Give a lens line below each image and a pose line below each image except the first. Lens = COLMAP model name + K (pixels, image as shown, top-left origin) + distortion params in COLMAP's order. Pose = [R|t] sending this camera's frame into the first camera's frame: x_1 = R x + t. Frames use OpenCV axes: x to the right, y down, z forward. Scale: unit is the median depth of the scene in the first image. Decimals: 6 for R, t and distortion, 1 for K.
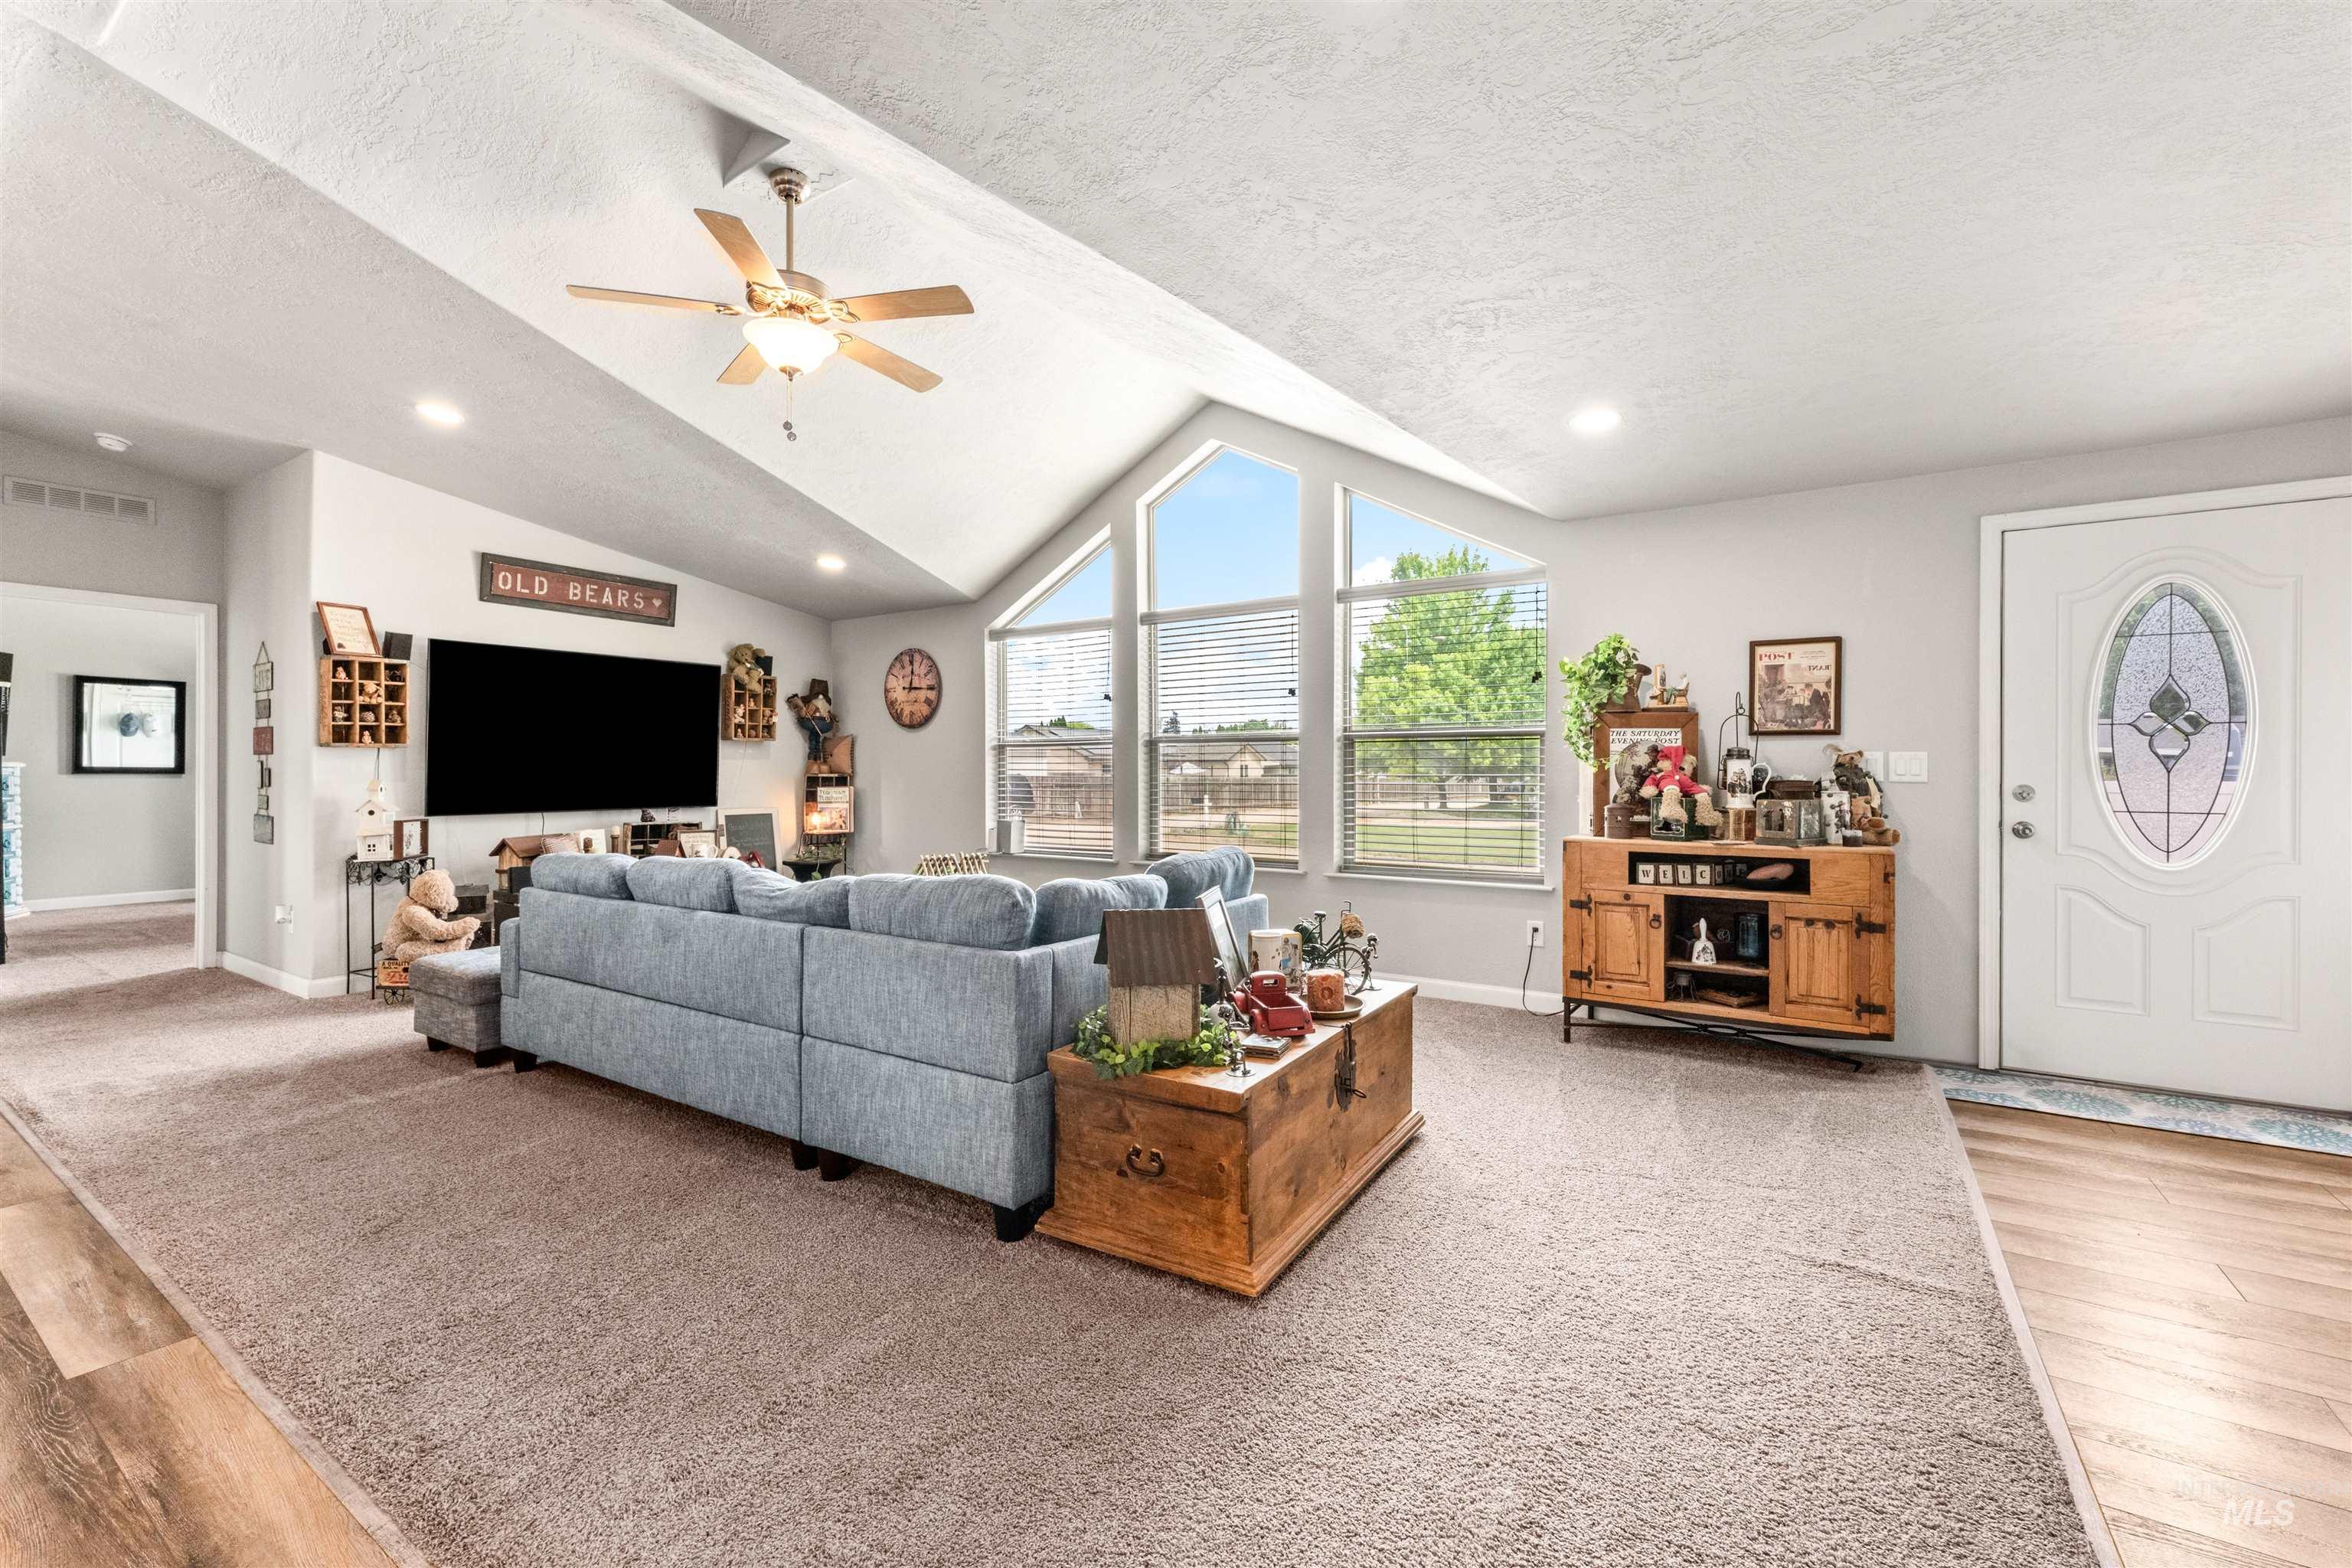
lens RADIAL K [[984.6, 0, 1174.2], [0, 984.6, 762.9], [0, 0, 1]] dist [0.004504, -0.000053]
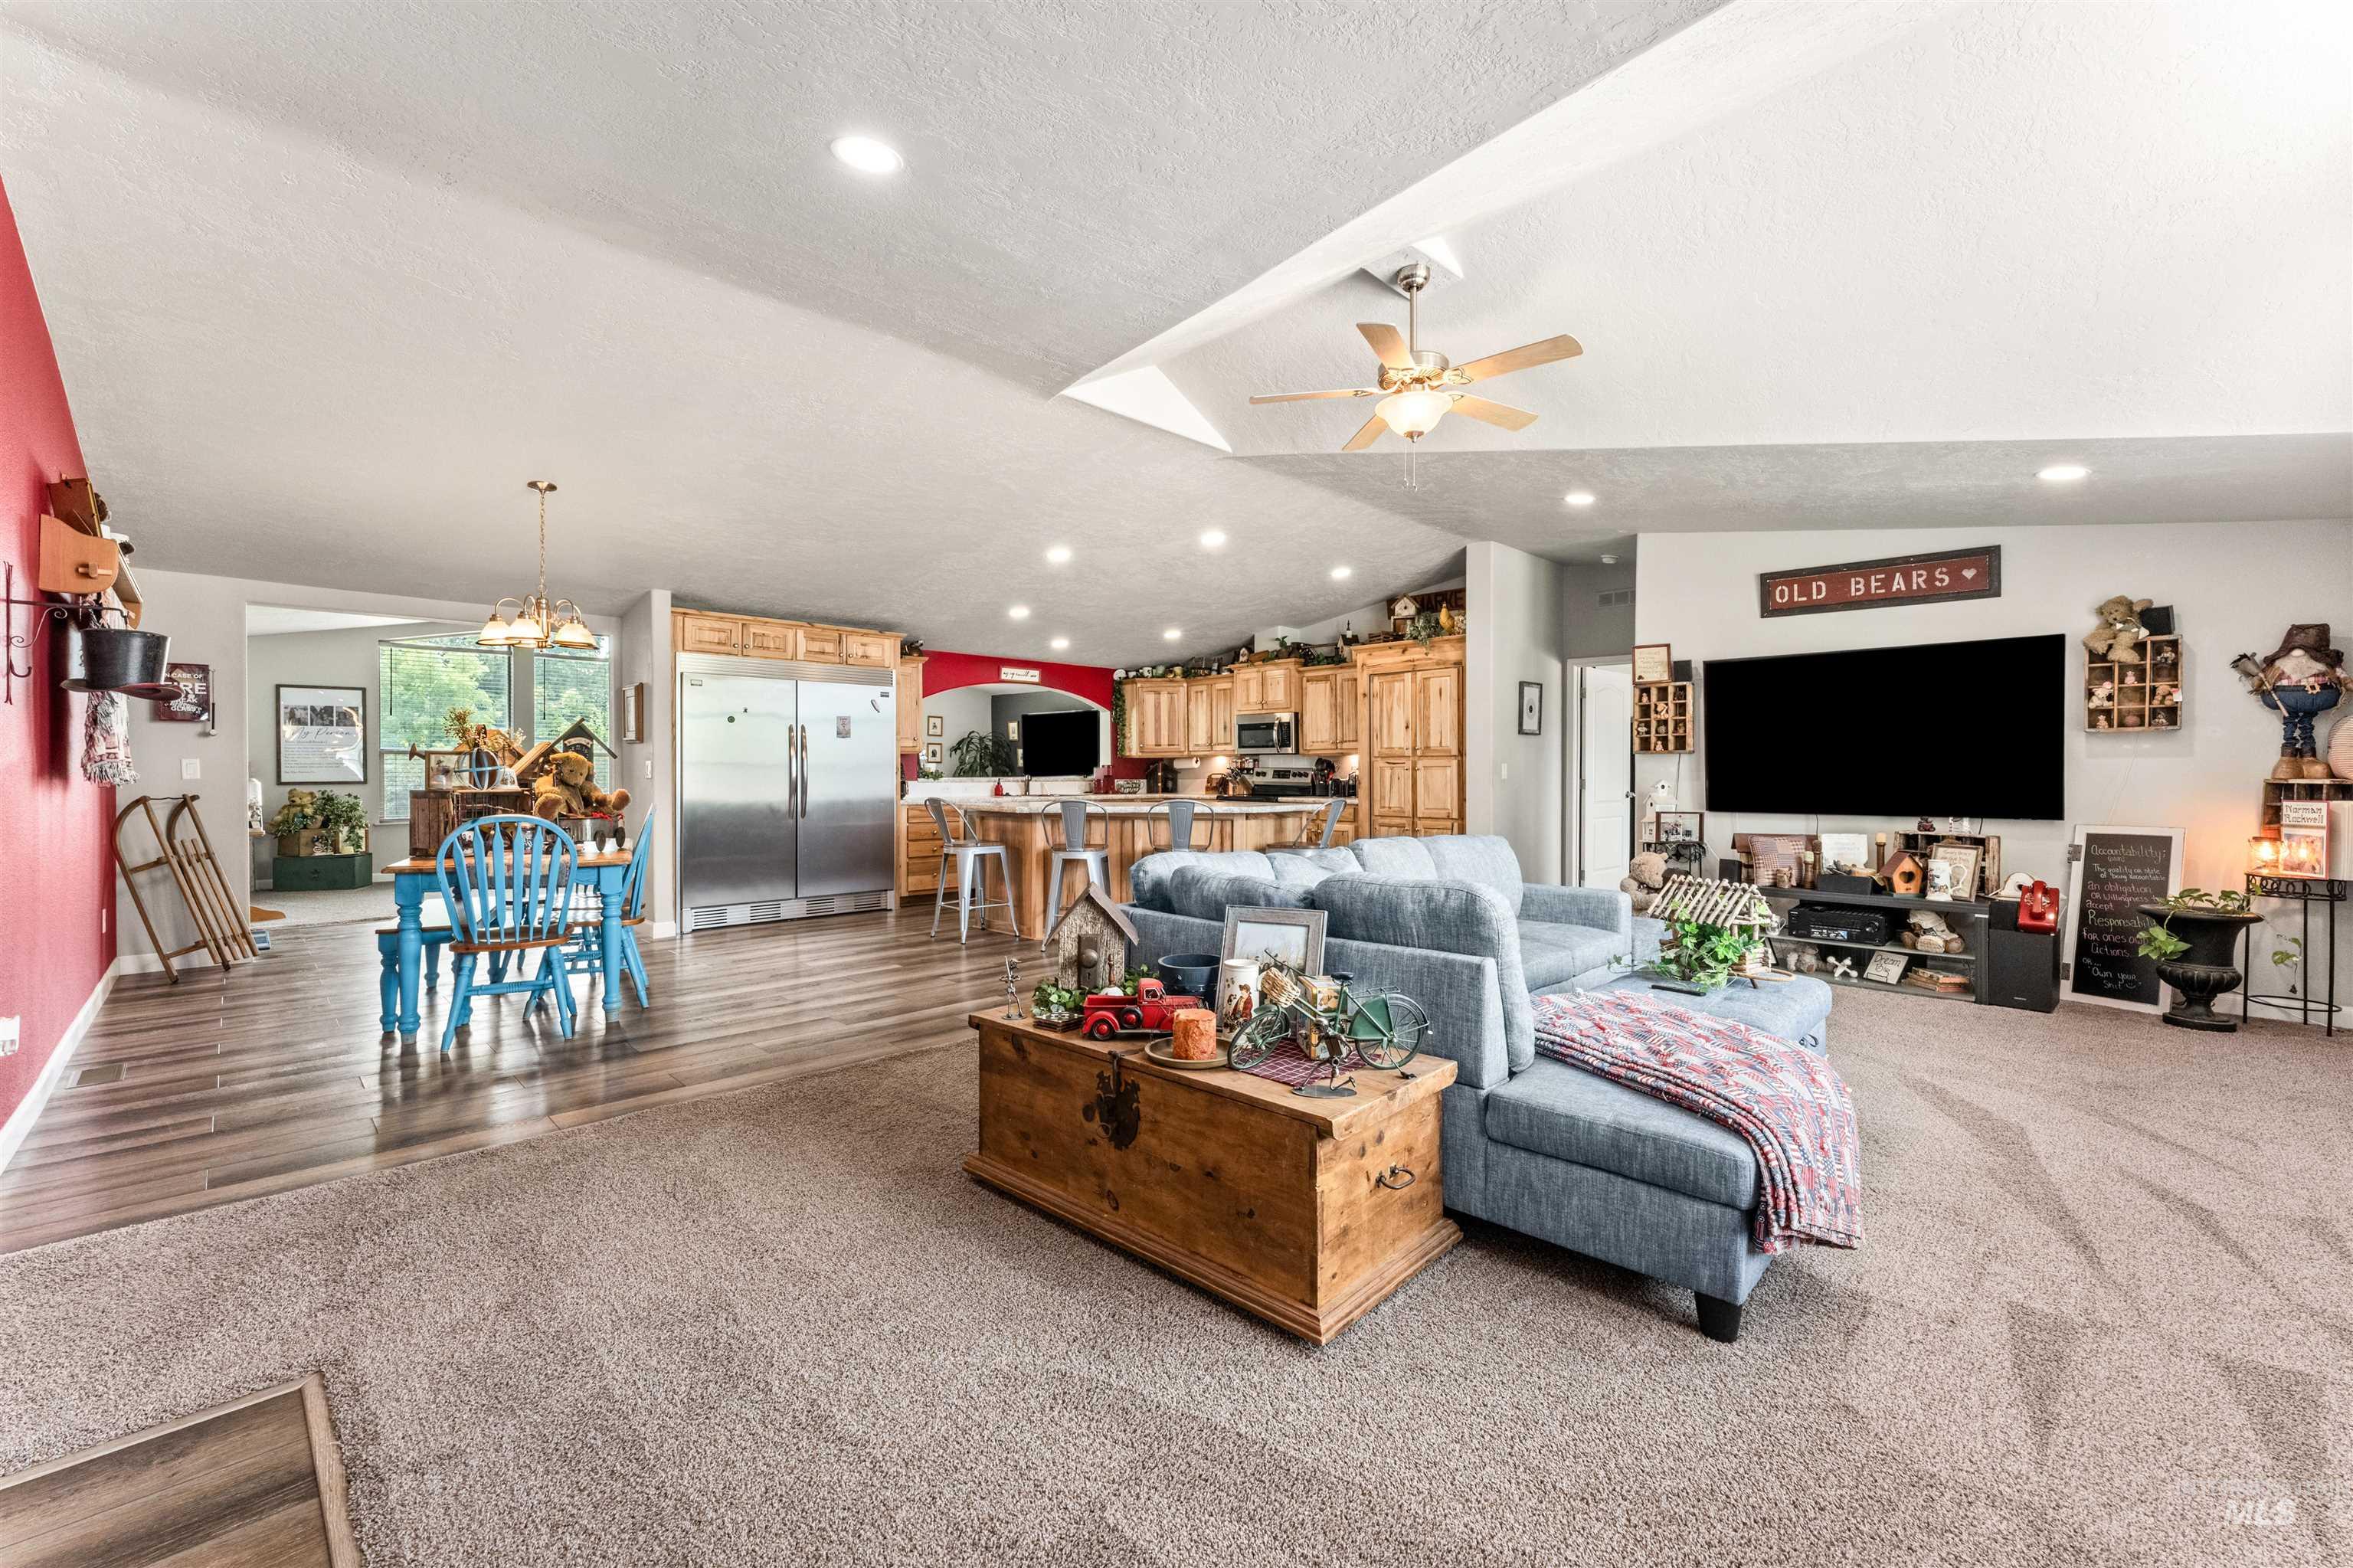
lens RADIAL K [[948.8, 0, 1167.0], [0, 948.8, 775.8], [0, 0, 1]] dist [-0.000279, -0.000347]
pose [[-0.202613, 0.005782, -0.979242, 0.479246], [0.005731, 0.999972, 0.004719, 0.002845], [0.979242, -0.004656, -0.202641, 0.581376]]
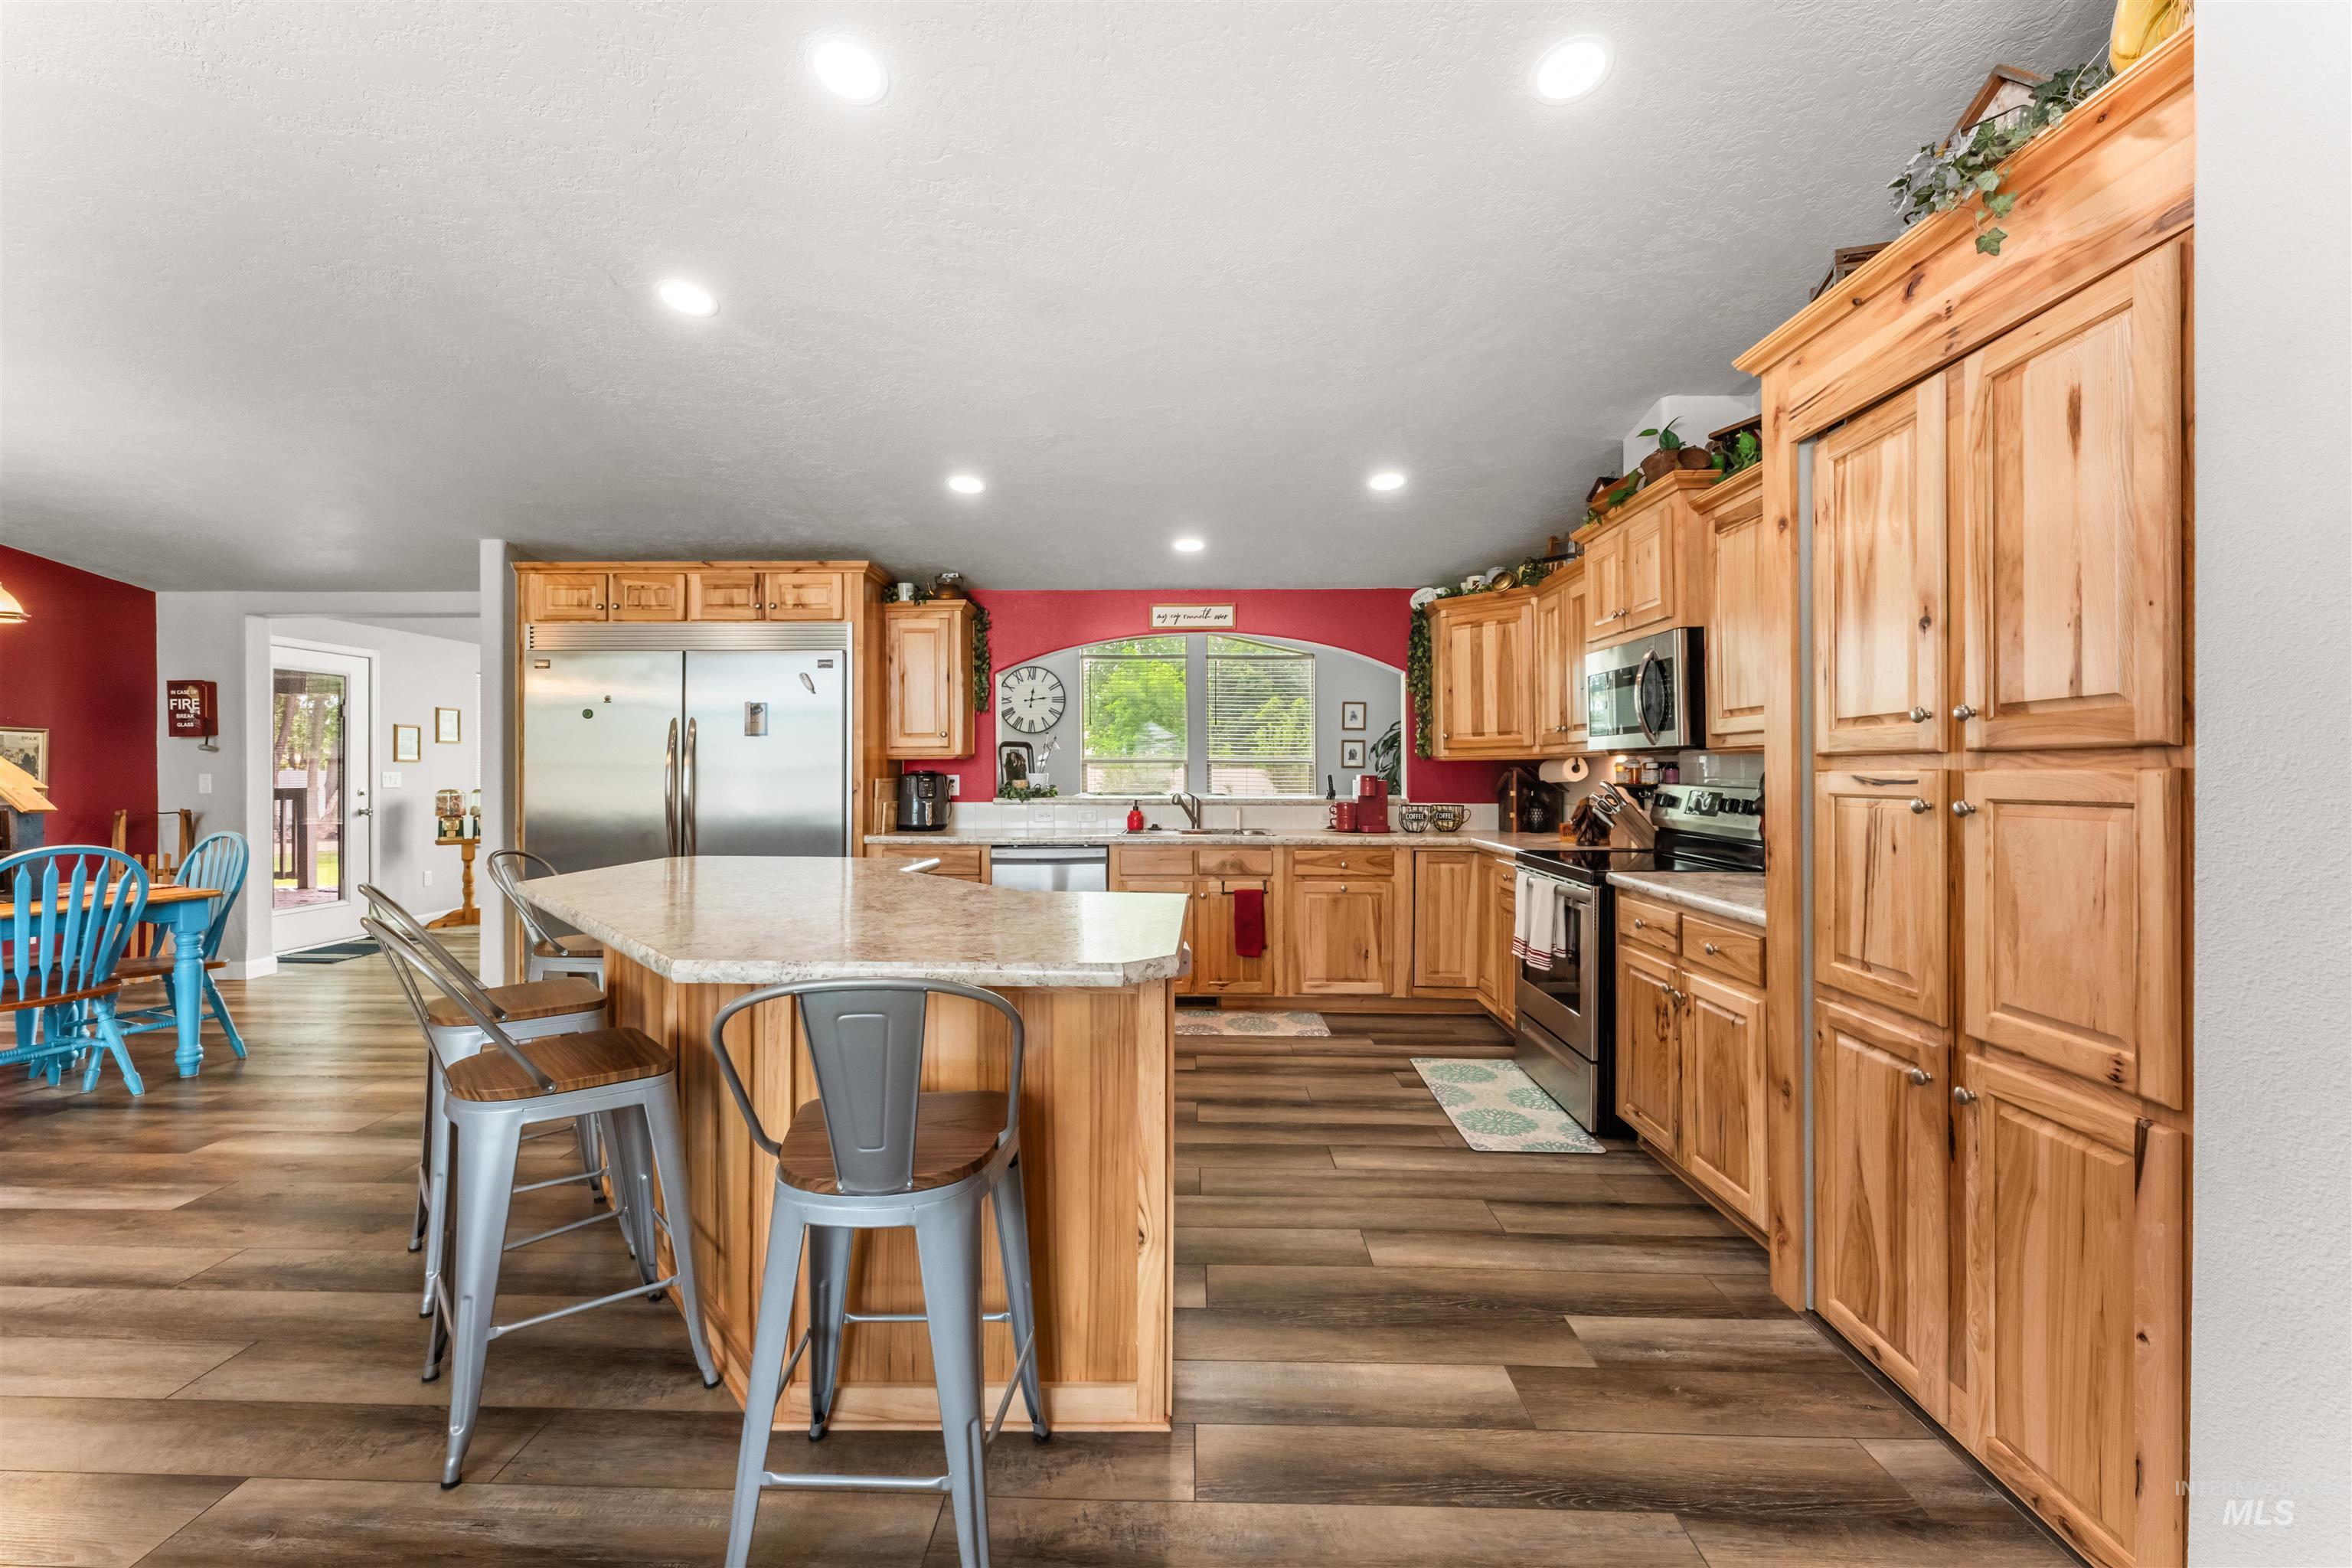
lens RADIAL K [[948.3, 0, 1170.7], [0, 948.3, 777.4], [0, 0, 1]] dist [-0.001235, -0.000463]
pose [[-0.843453, 0.004589, -0.537184, -0.640345], [0.004019, 0.999989, 0.002232, -0.010956], [0.537188, -0.000277, -0.843462, 0.786328]]
